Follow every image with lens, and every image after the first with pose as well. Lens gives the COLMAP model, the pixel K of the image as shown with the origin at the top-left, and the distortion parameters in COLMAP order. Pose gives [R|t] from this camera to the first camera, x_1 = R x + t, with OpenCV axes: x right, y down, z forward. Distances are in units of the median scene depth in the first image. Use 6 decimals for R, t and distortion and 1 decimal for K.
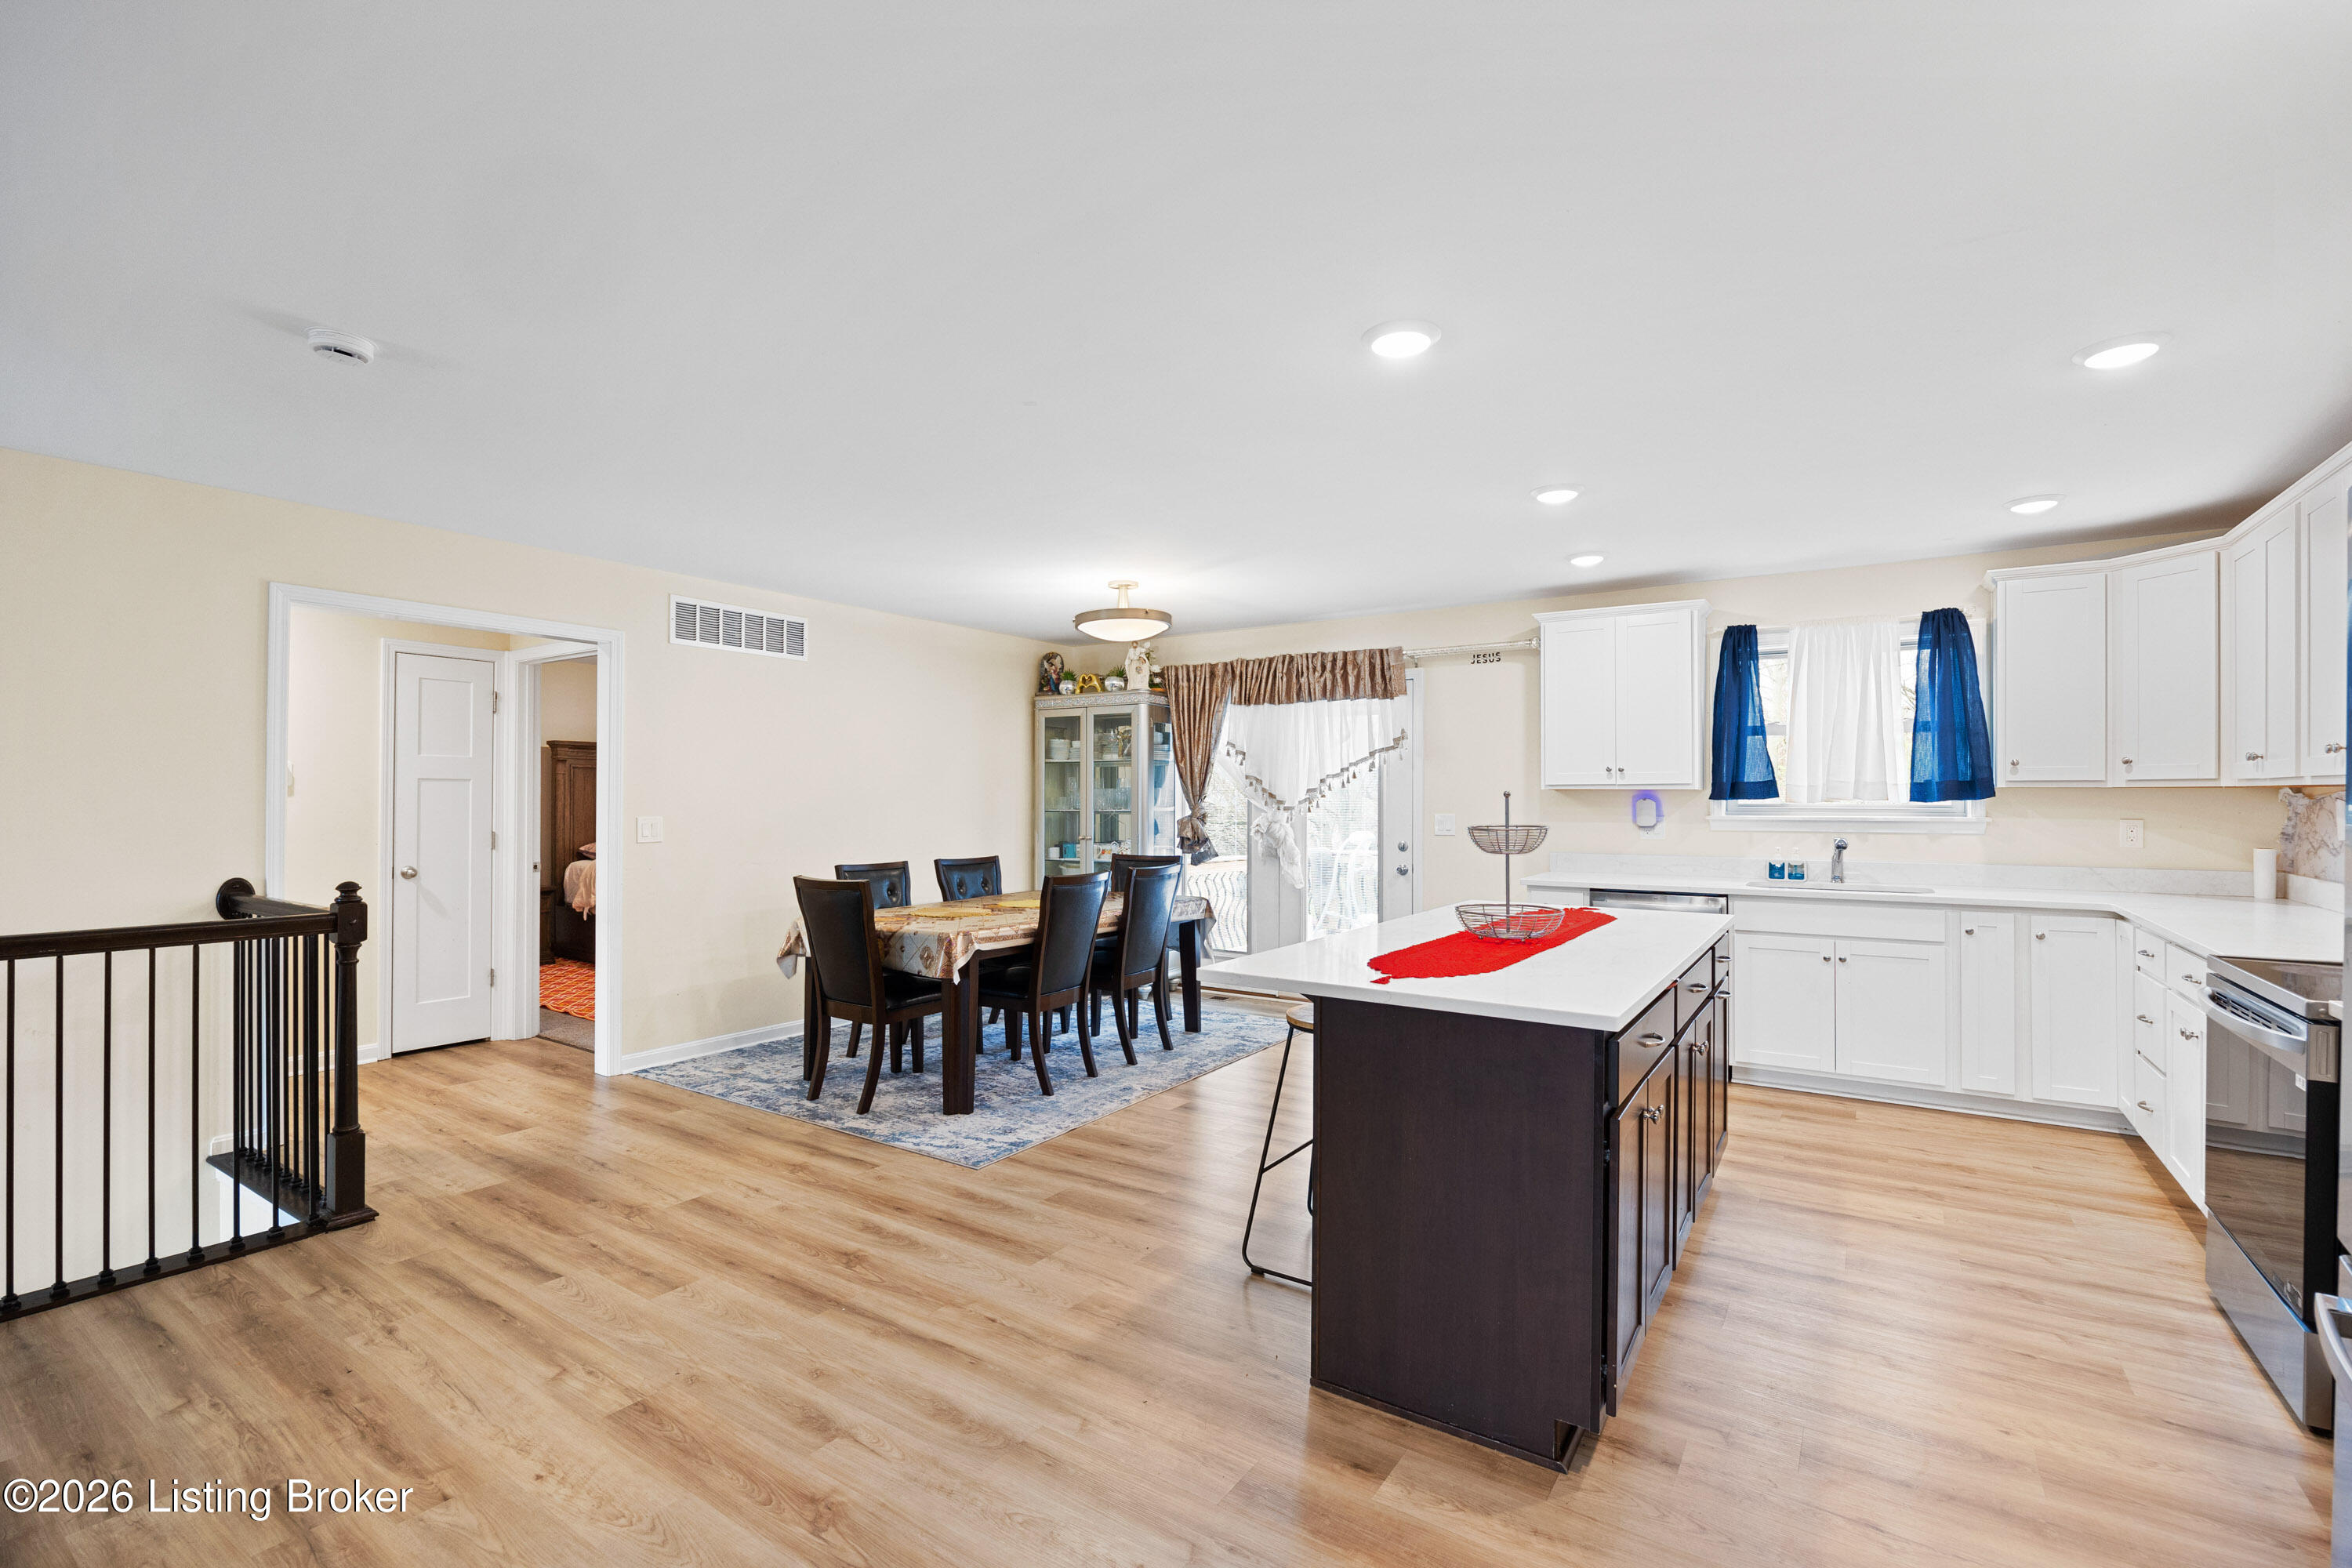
lens RADIAL K [[1053.5, 0, 1176.5], [0, 1053.5, 807.0], [0, 0, 1]] dist [-0.014805, -0.000350]
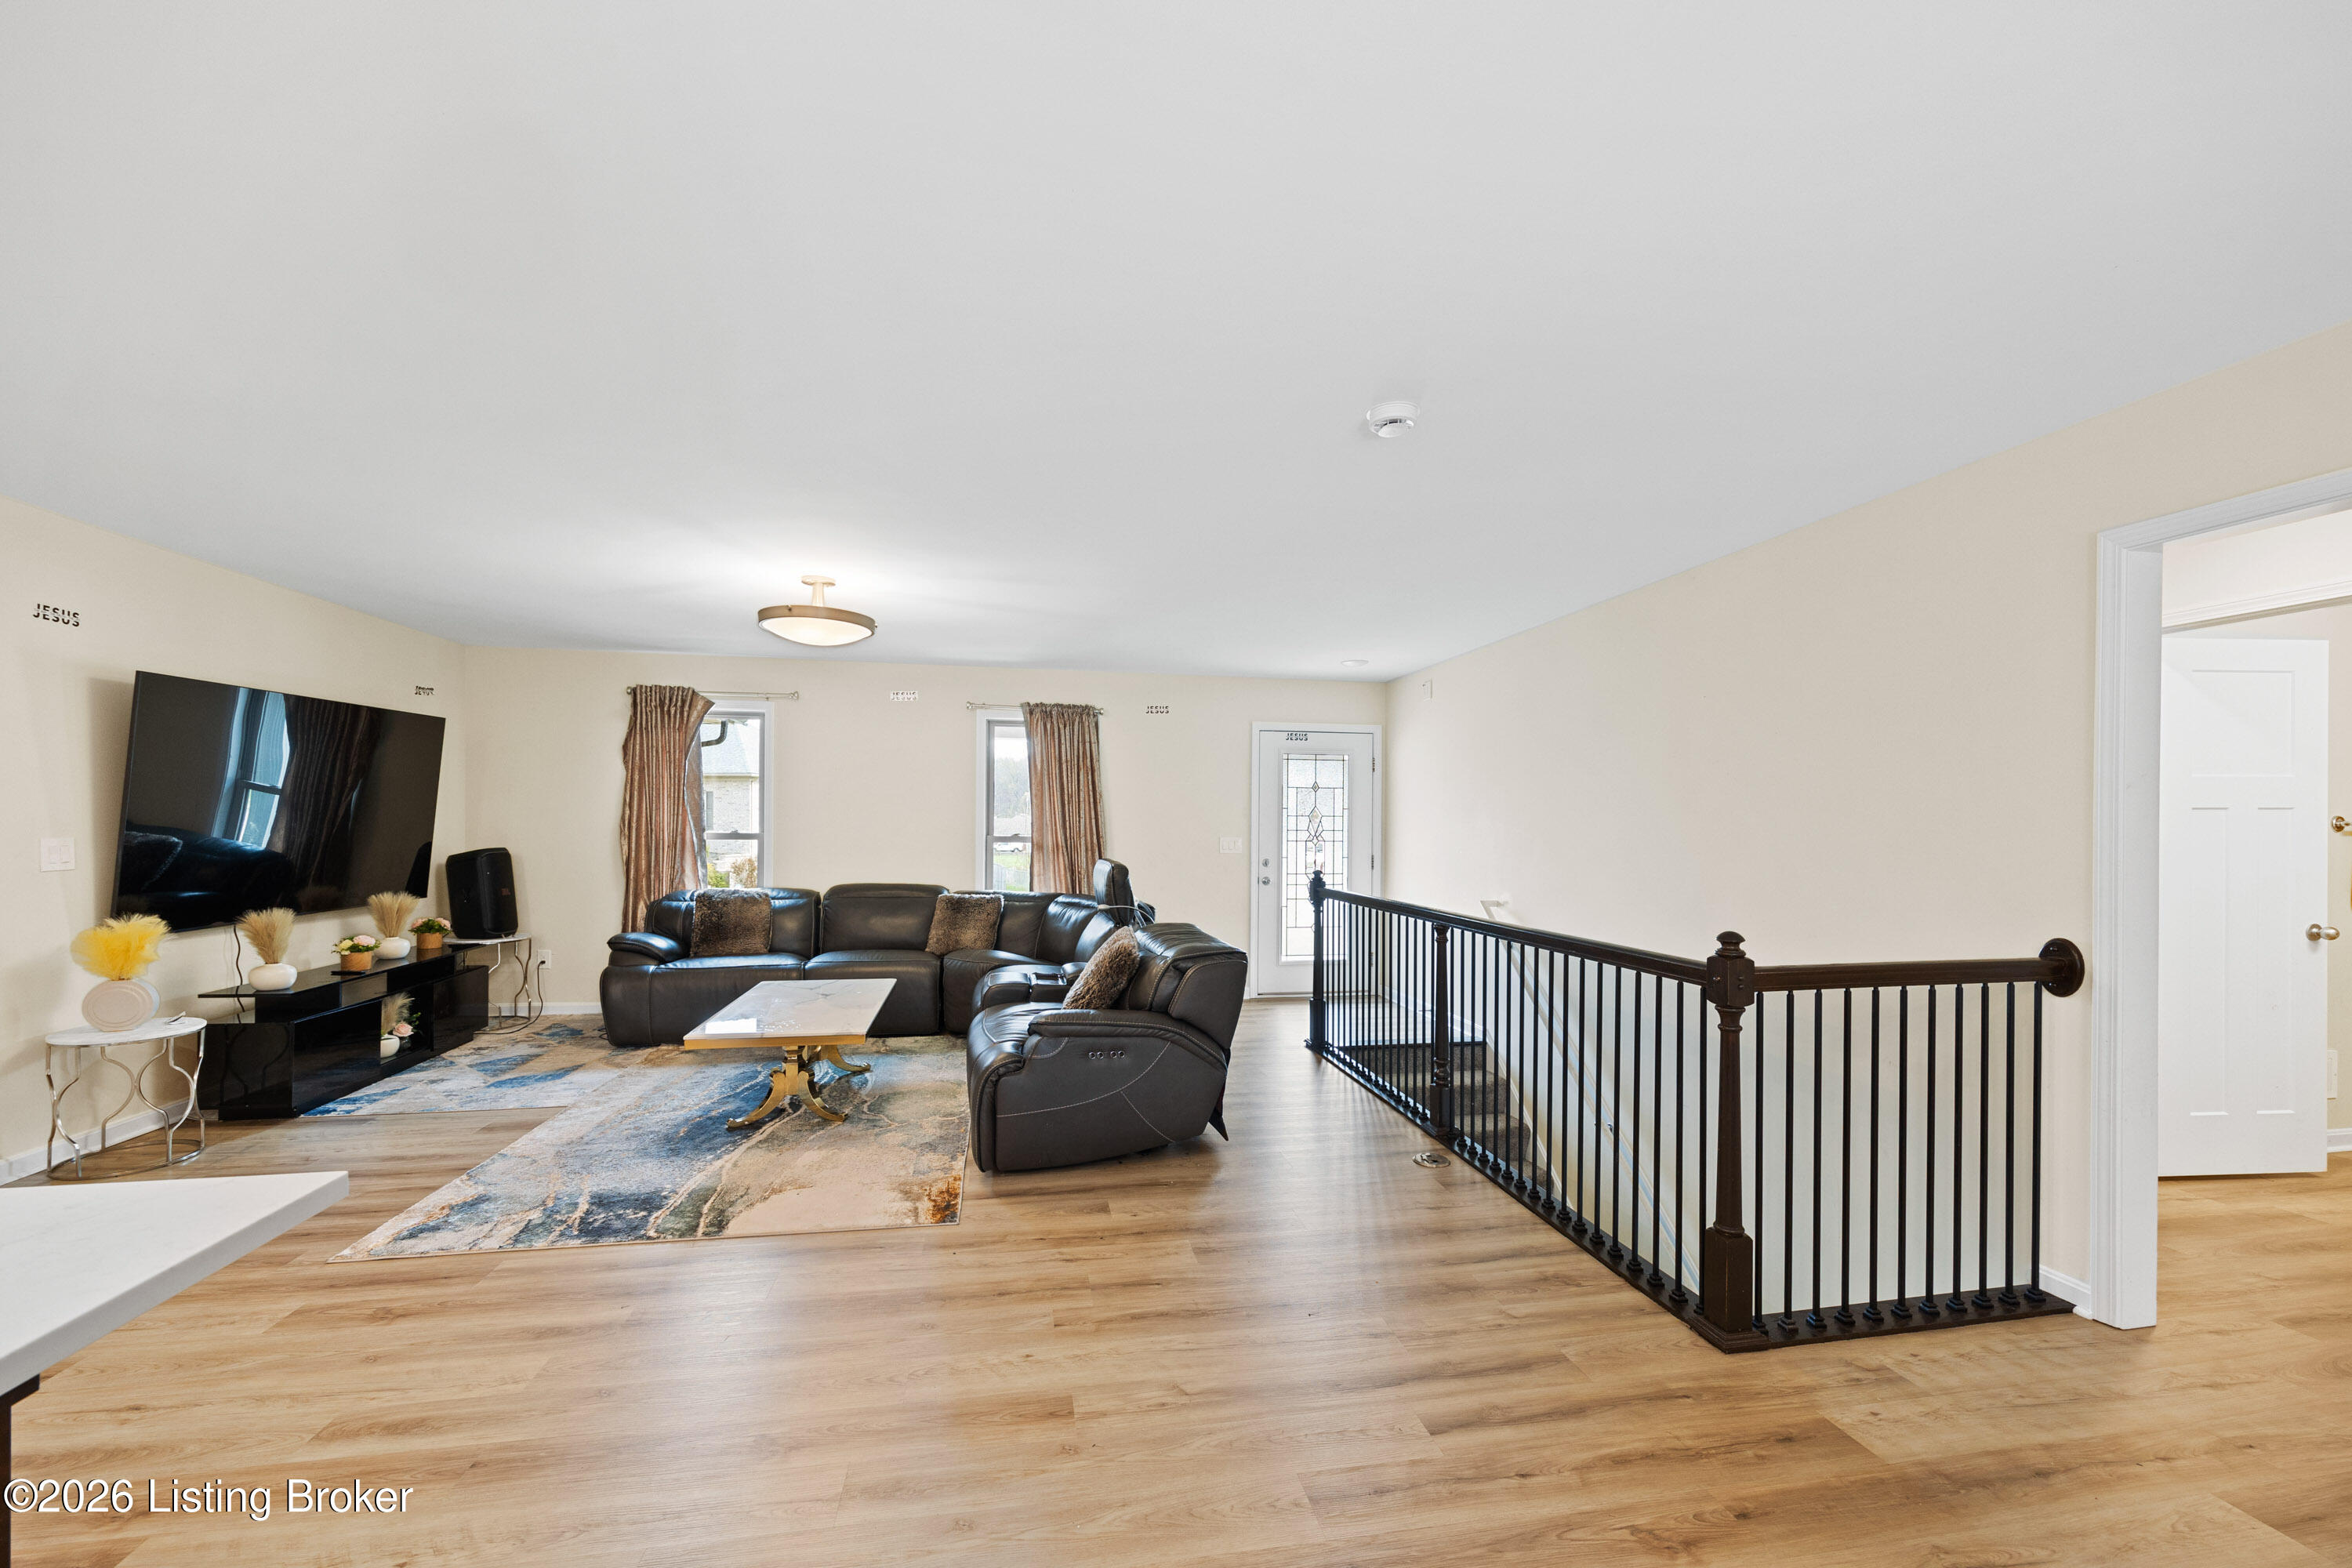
lens RADIAL K [[931.4, 0, 1183.7], [0, 931.4, 819.0], [0, 0, 1]] dist [-0.002258, -0.000319]
pose [[-0.710115, -0.018483, -0.703844, 0.028890], [-0.019202, 0.999792, -0.006881, -0.002728], [0.703824, 0.008629, -0.710322, 0.881832]]
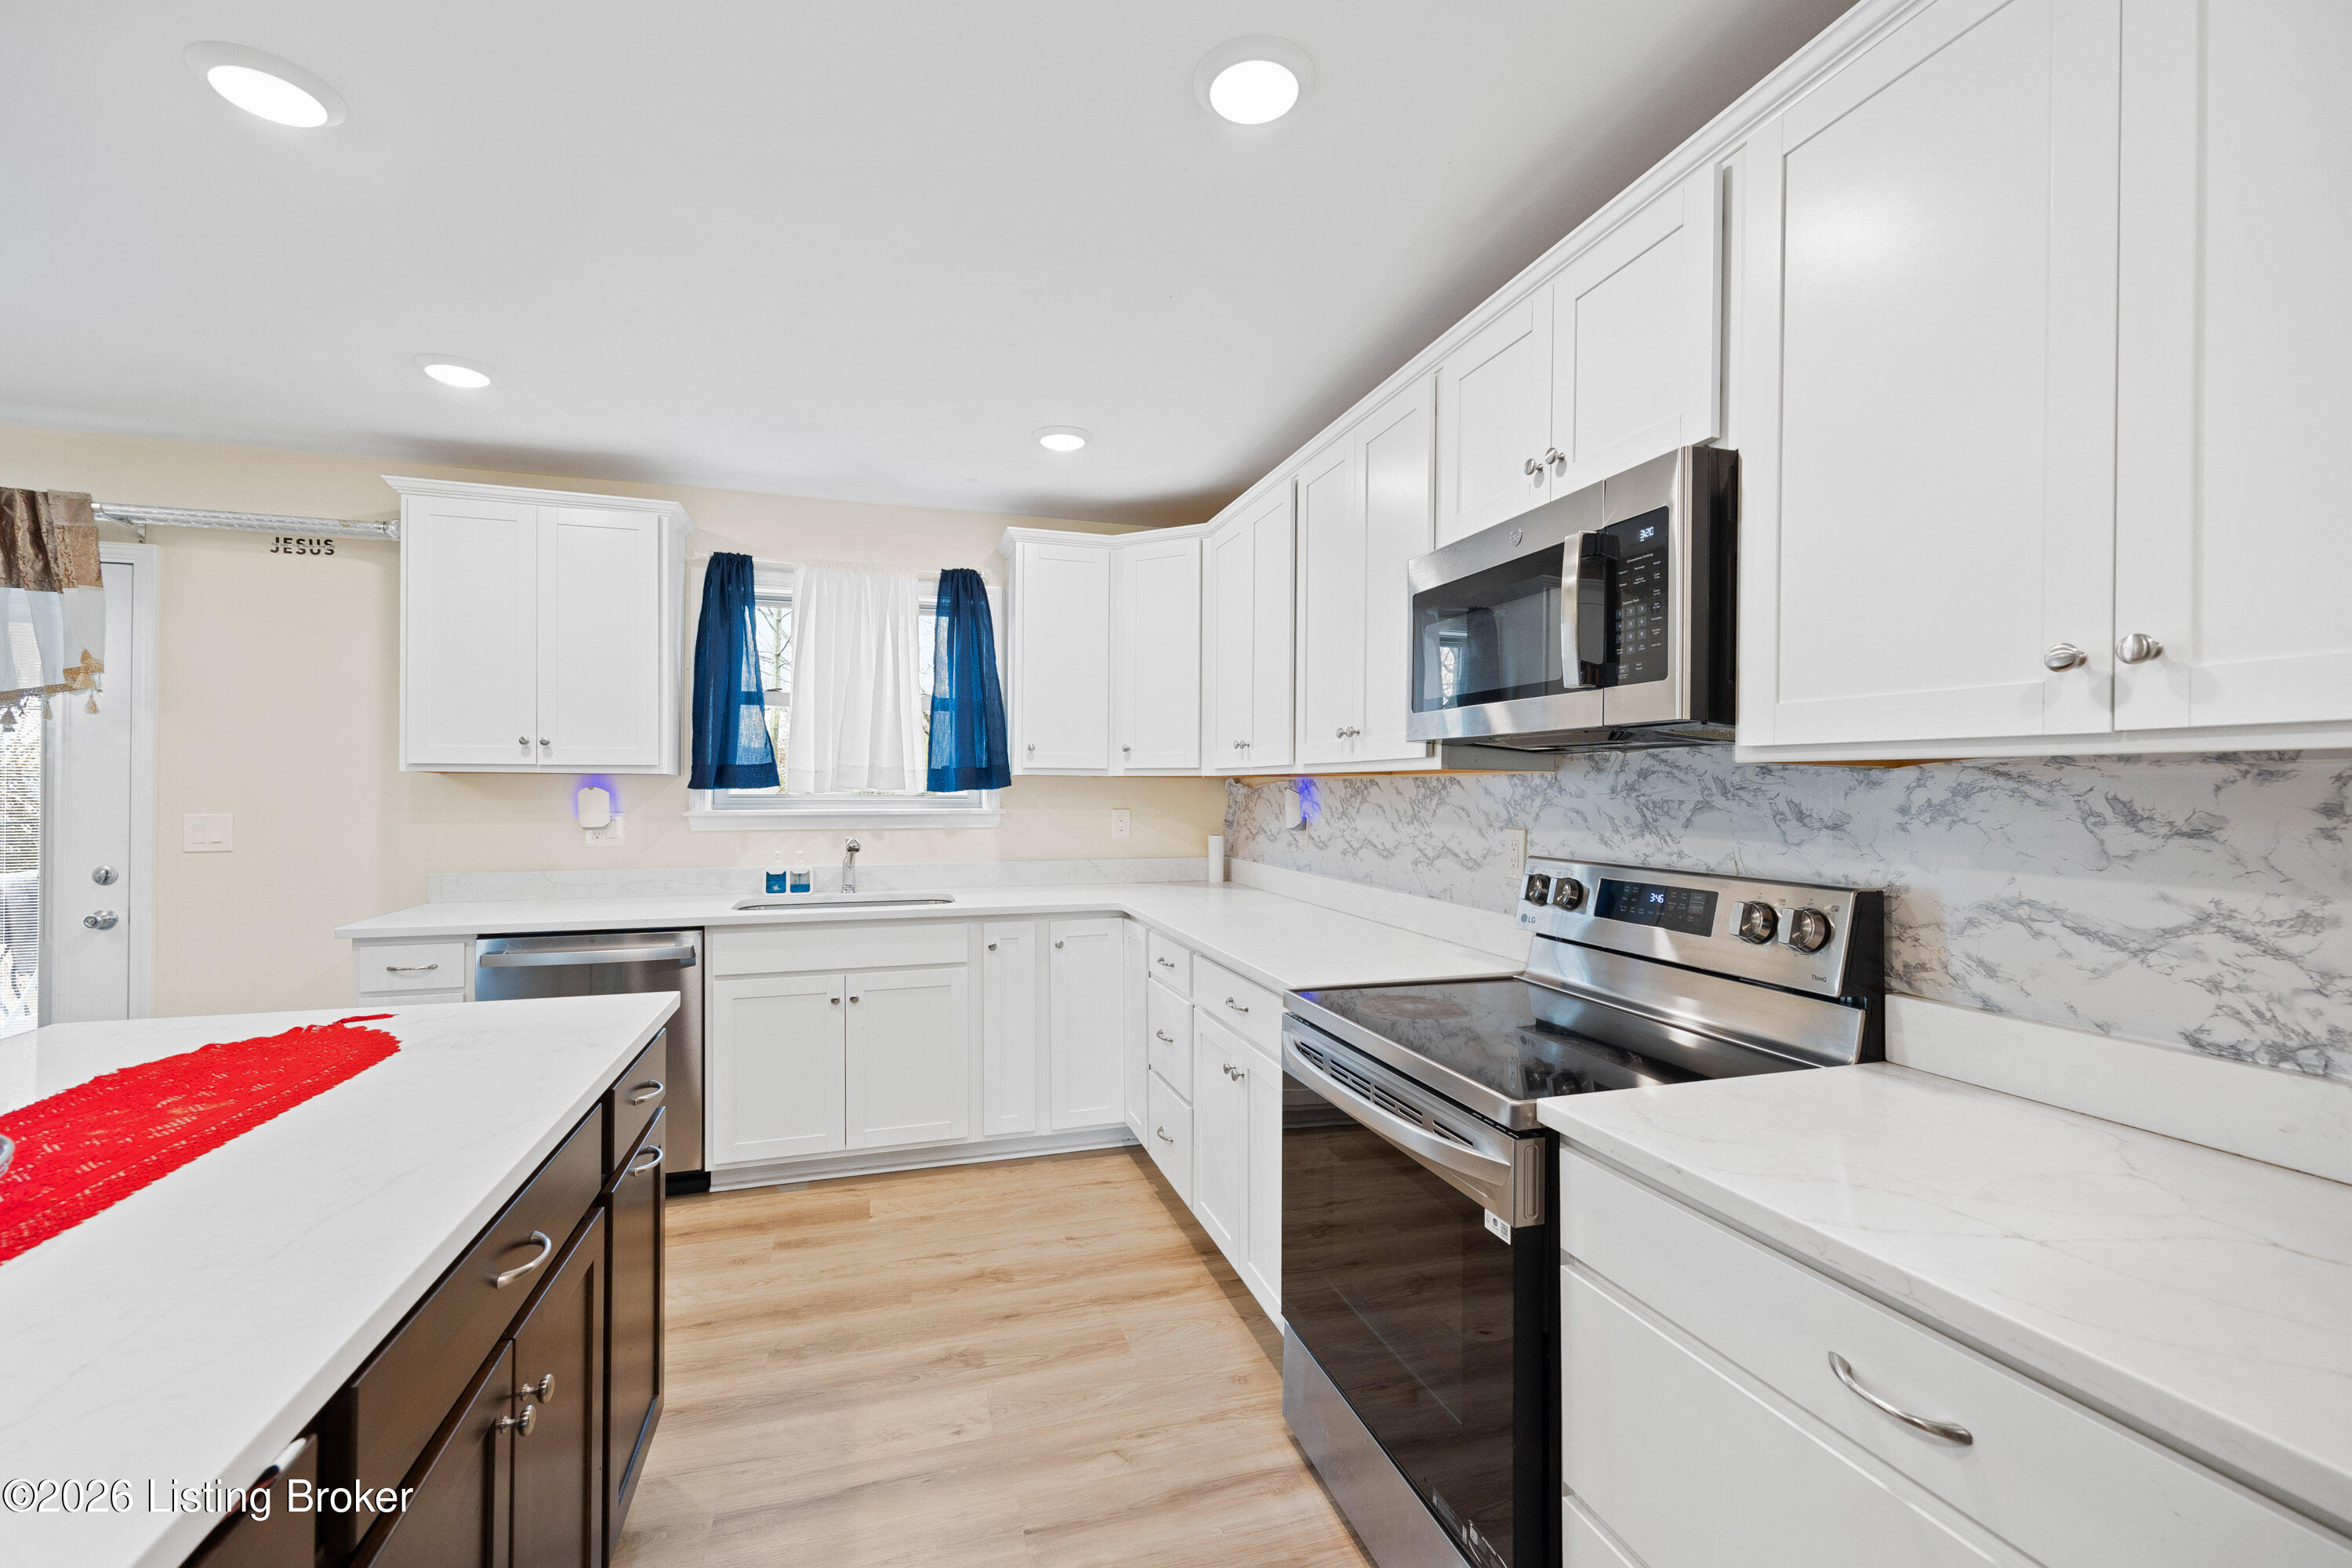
lens RADIAL K [[931.4, 0, 1190.6], [0, 931.4, 773.3], [0, 0, 1]] dist [-0.002258, -0.000319]
pose [[0.615681, 0.015367, 0.787846, 0.253897], [0.004324, 0.999729, -0.022879, -0.001645], [-0.787984, 0.017493, 0.615448, 0.392134]]
